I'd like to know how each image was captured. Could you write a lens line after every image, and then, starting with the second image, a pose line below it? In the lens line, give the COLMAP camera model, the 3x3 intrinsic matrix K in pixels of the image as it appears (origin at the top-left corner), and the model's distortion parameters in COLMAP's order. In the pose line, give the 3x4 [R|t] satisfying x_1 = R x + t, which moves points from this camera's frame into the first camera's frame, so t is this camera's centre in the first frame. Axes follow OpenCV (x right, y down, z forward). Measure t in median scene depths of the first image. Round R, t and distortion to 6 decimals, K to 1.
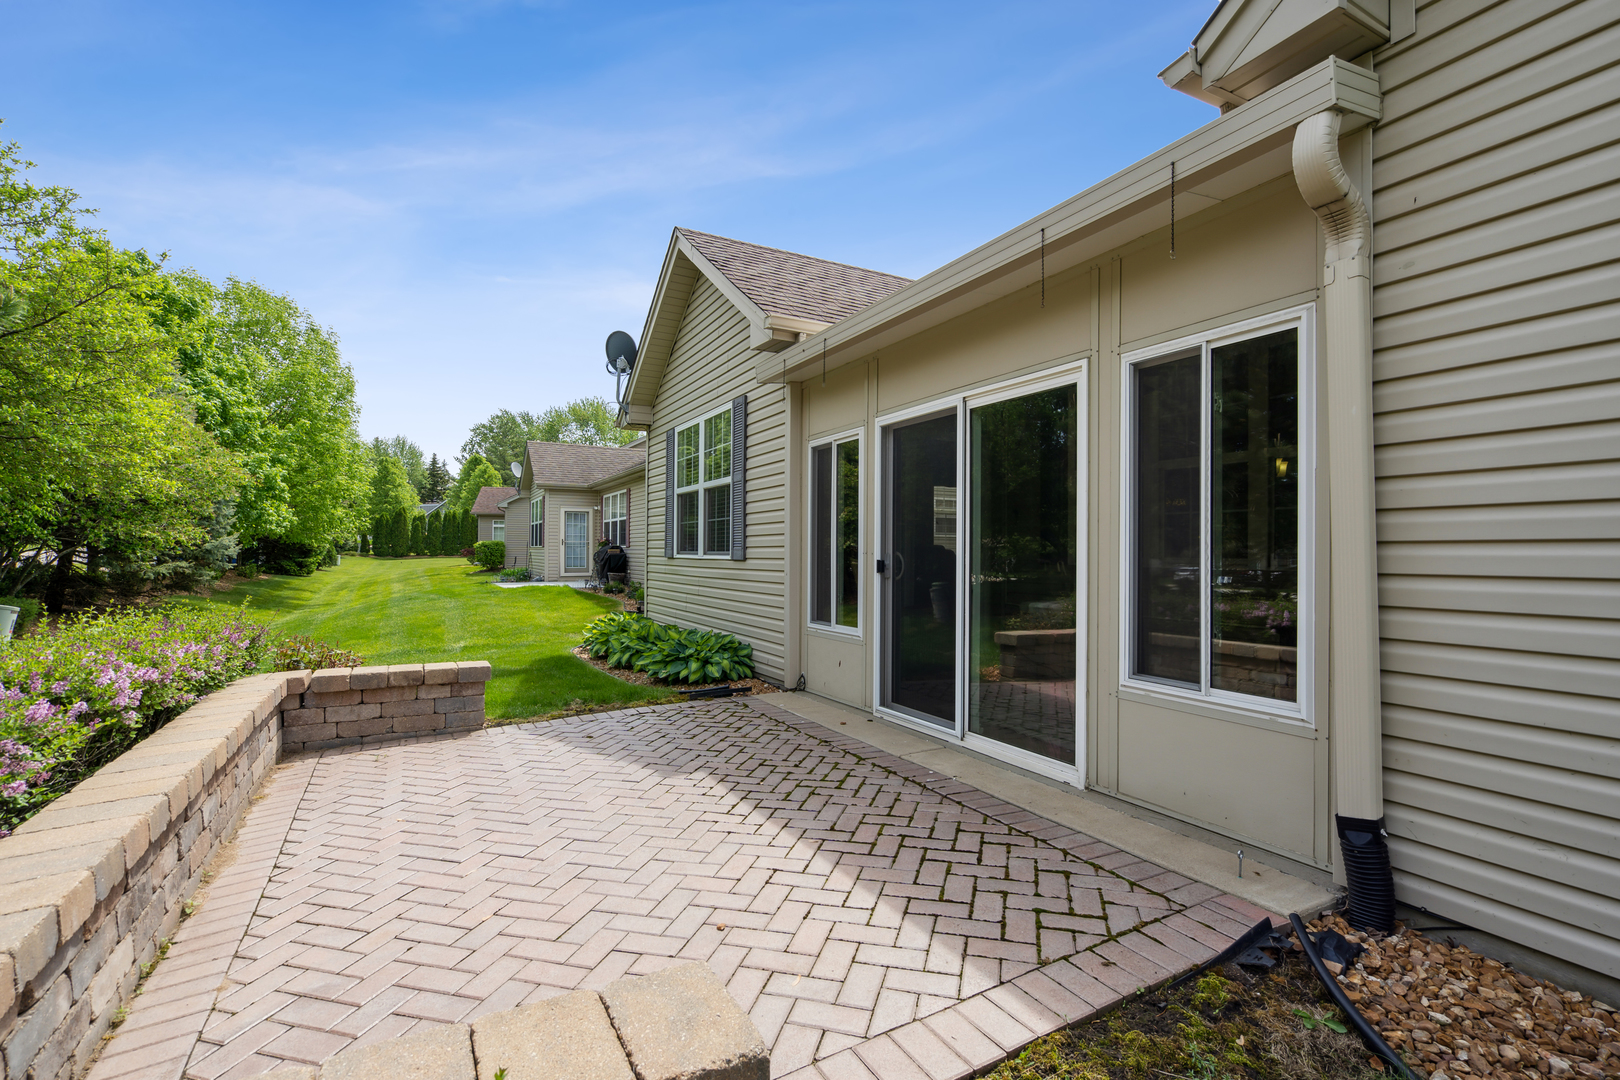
lens RADIAL K [[757.0, 0, 812.8], [0, 757.0, 540.6], [0, 0, 1]] dist [0.004926, 0.001511]
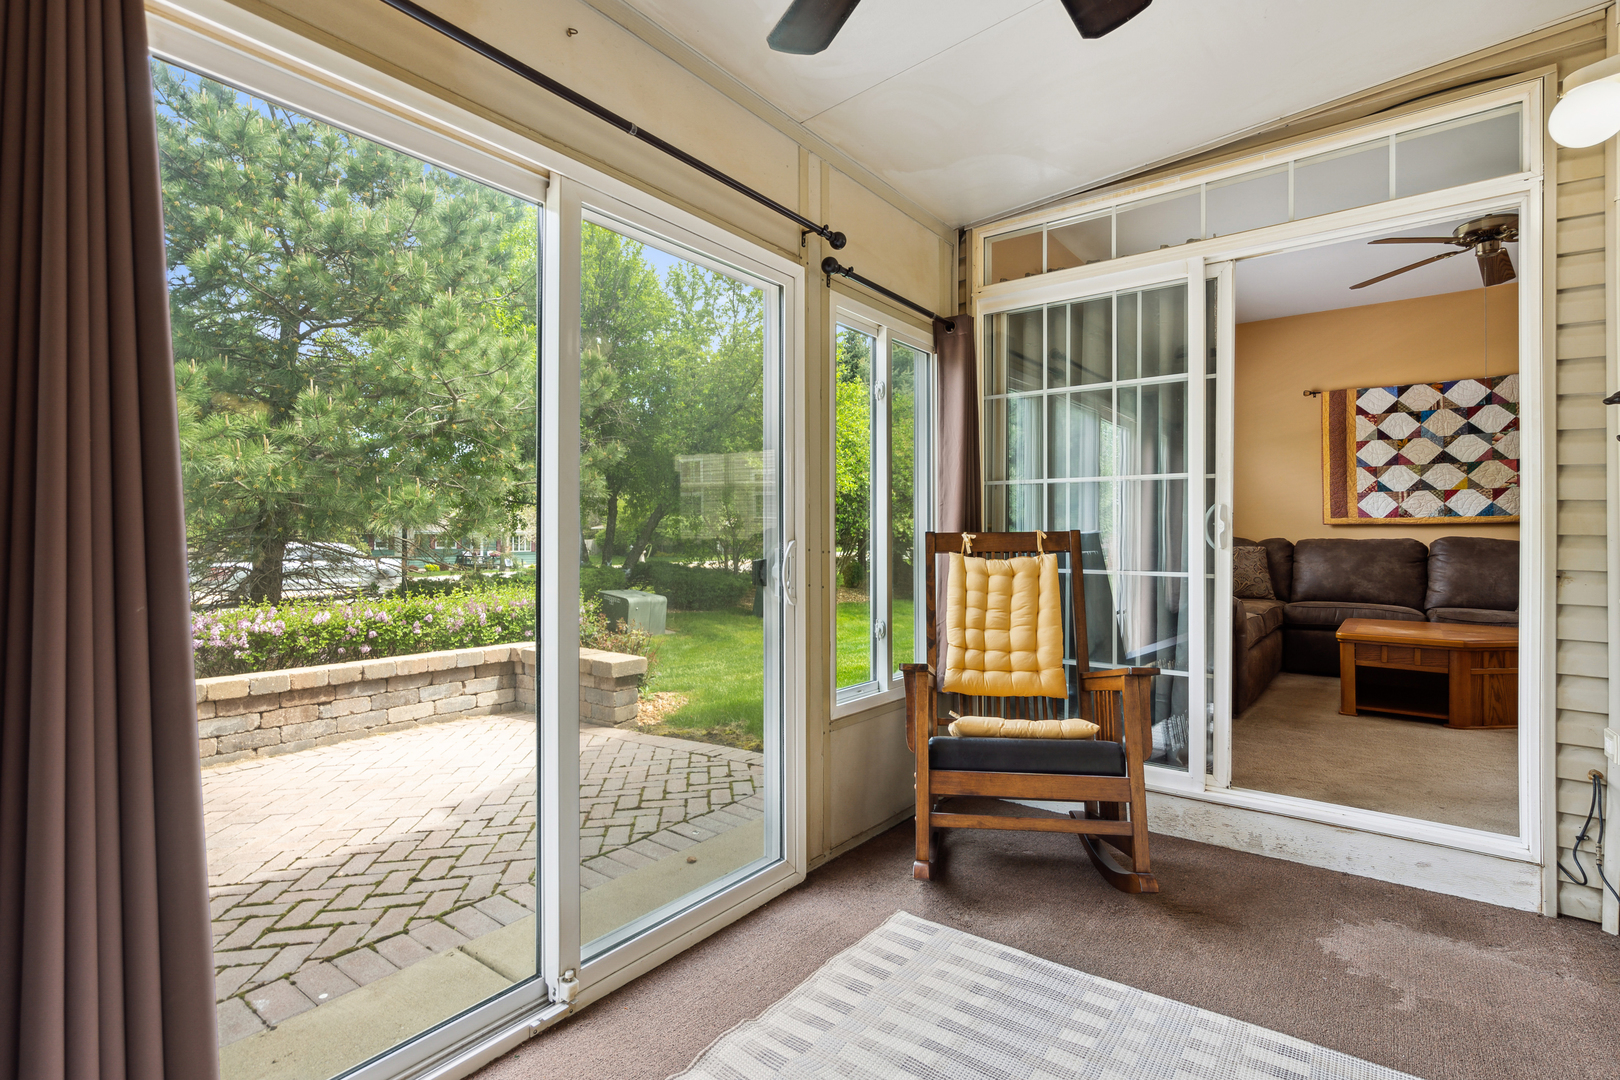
lens RADIAL K [[757.0, 0, 811.1], [0, 757.0, 539.9], [0, 0, 1]] dist [0.004926, 0.001511]
pose [[0.420518, -0.000897, -0.907284, 0.777226], [0.009464, 0.999949, 0.003397, 0.005658], [0.907235, -0.010015, 0.420506, 1.125189]]
